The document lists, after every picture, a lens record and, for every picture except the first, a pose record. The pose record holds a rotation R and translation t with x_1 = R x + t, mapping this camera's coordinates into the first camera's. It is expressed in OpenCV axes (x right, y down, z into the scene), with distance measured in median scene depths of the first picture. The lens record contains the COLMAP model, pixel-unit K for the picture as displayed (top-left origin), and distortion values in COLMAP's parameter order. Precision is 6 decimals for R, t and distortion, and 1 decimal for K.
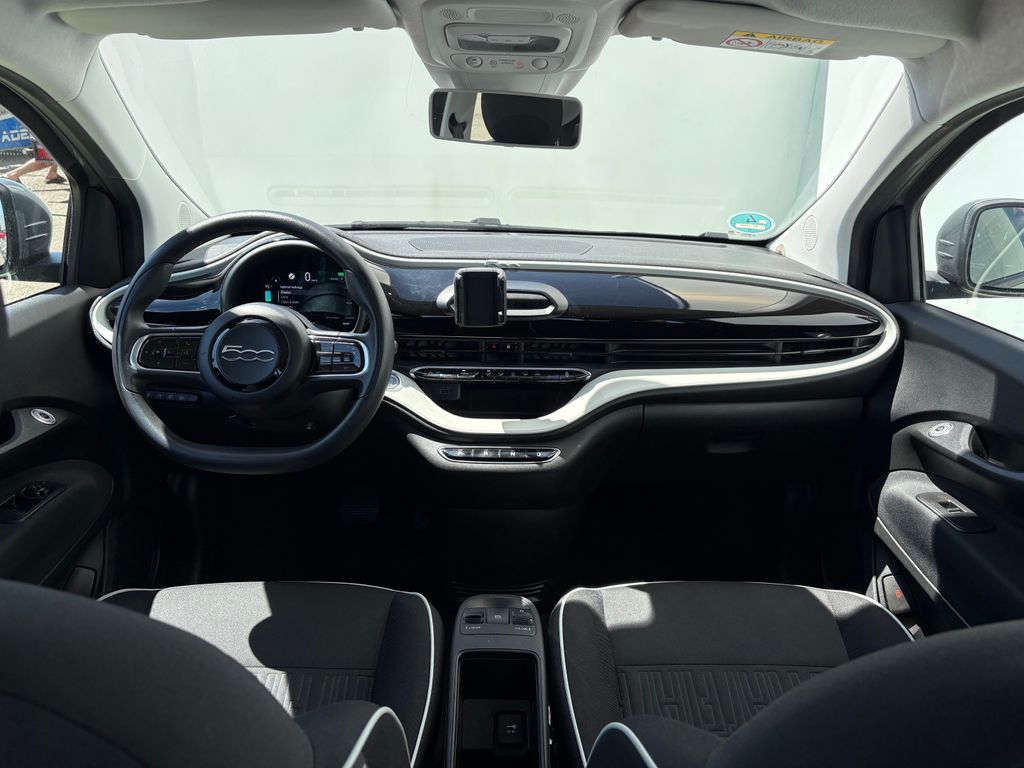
lens RADIAL K [[786.6, 0, 519.8], [0, 786.6, 385.6], [0, 0, 1]] dist [0.046318, -0.041497]
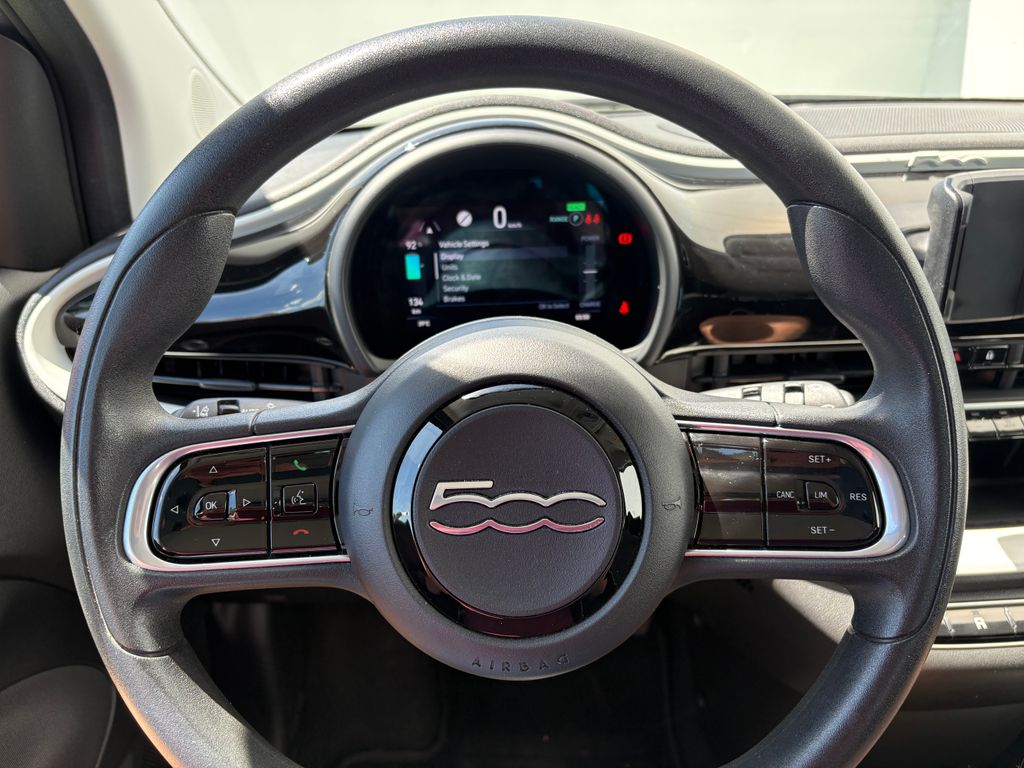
lens RADIAL K [[786.6, 0, 503.7], [0, 786.6, 384.2], [0, 0, 1]] dist [0.046318, -0.041497]
pose [[0.998475, -0.053318, -0.014324, -0.274438], [0.054513, 0.993193, 0.102936, -0.093759], [0.008738, -0.103560, 0.994585, 0.571104]]
